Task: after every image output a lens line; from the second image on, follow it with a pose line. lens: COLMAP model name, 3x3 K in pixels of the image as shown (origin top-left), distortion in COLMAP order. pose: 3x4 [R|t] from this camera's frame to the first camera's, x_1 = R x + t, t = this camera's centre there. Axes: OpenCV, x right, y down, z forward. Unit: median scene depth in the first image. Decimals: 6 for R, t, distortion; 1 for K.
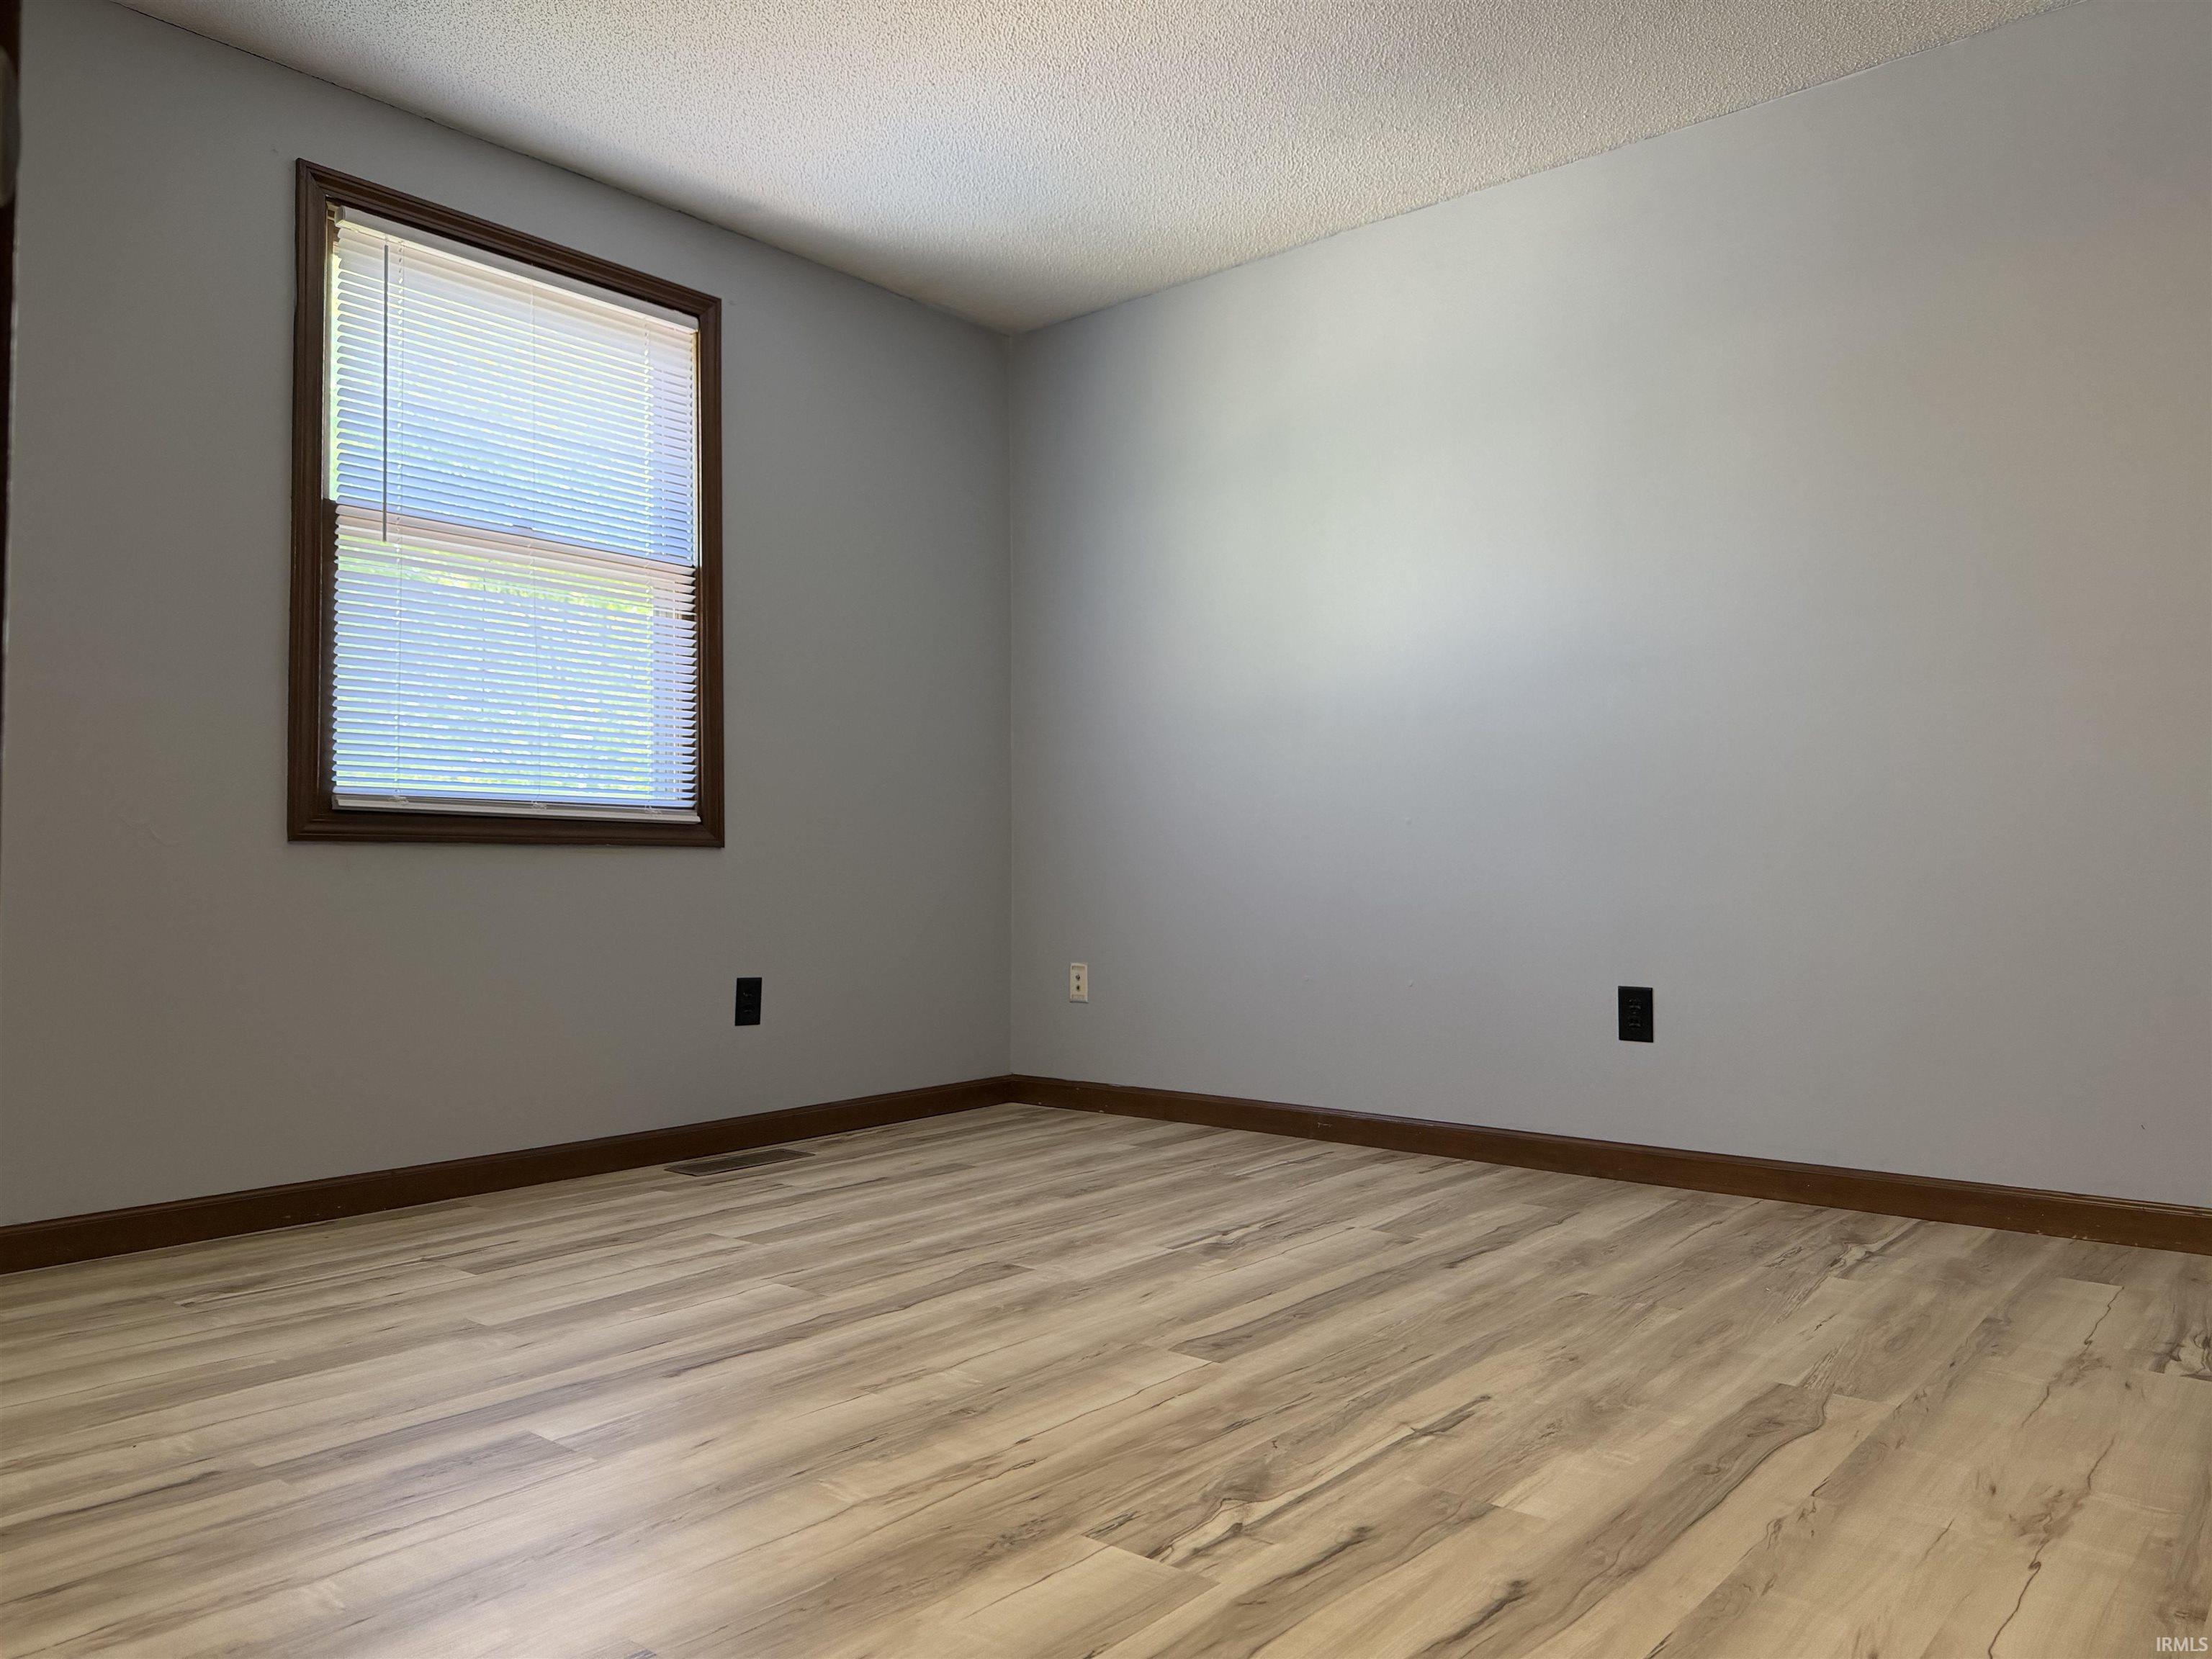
lens RADIAL K [[1537.9, 0, 1053.8], [0, 1537.9, 832.8], [0, 0, 1]] dist [0.002259, -0.149744]
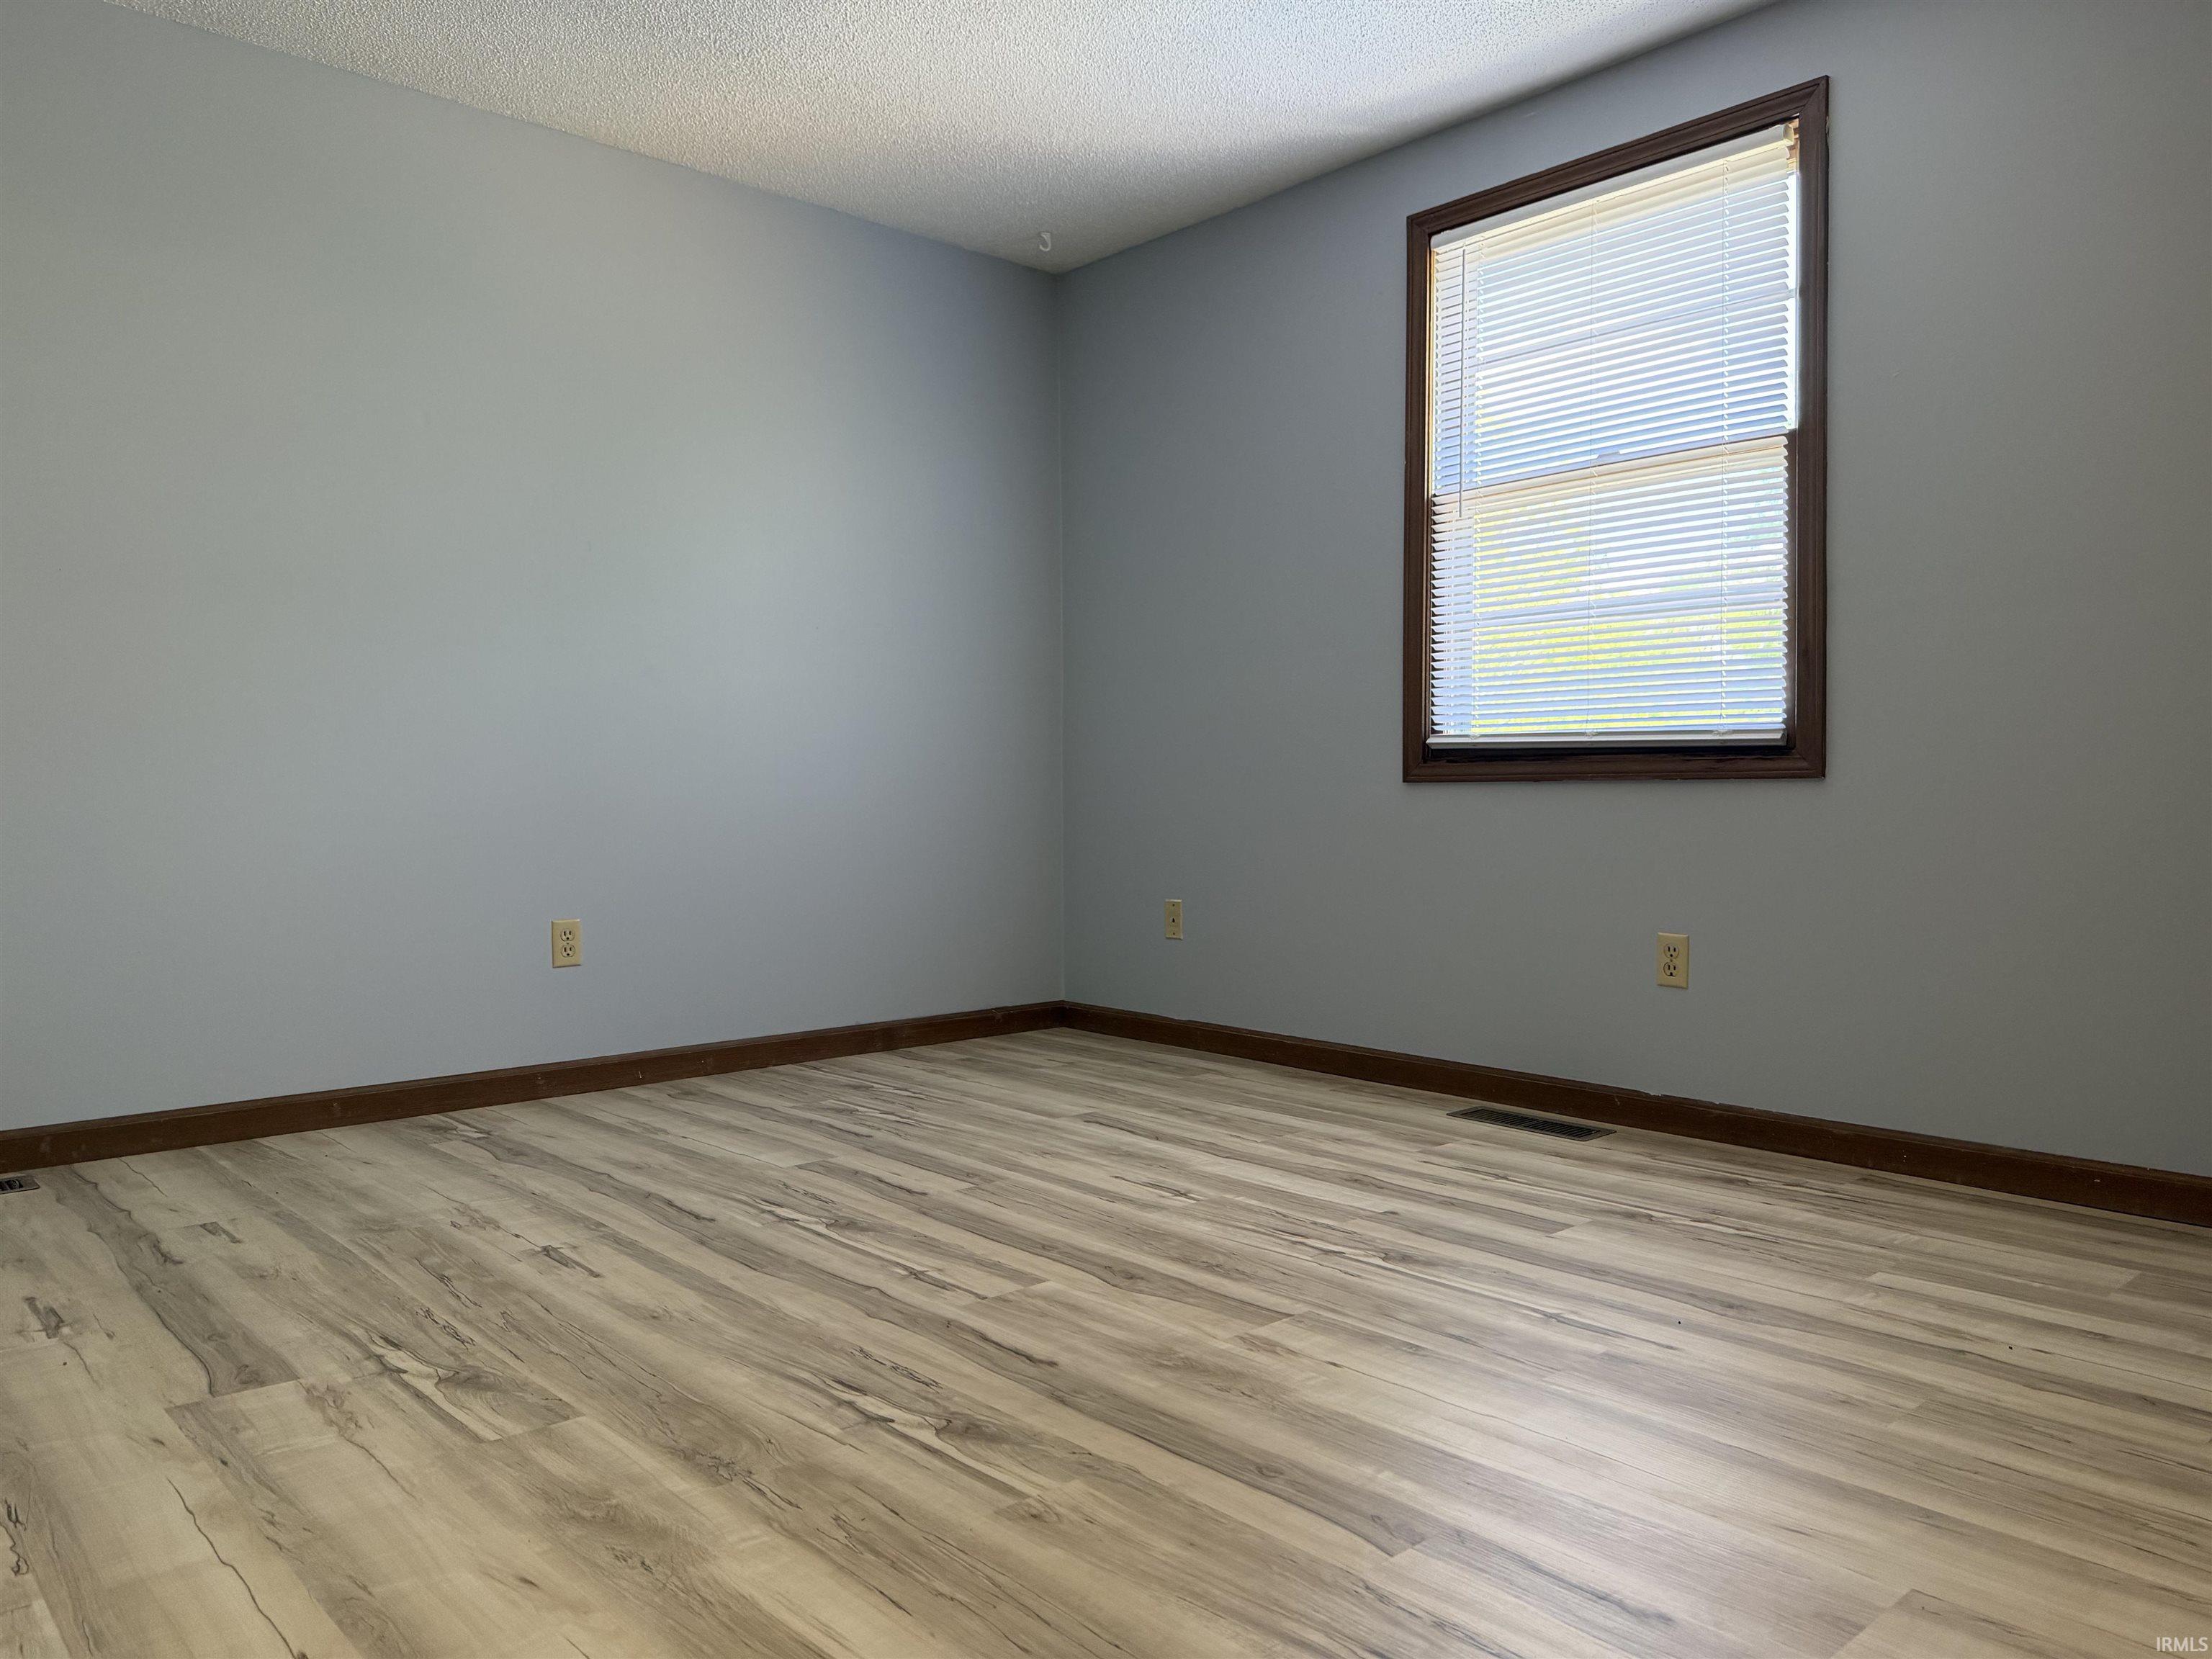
lens RADIAL K [[1537.9, 0, 1053.8], [0, 1537.9, 832.8], [0, 0, 1]] dist [0.002259, -0.149744]
pose [[-0.111495, 0.033764, -0.993191, 0.969631], [0.043530, 0.998629, 0.029062, -0.001487], [0.992811, -0.039994, -0.112812, 1.017566]]
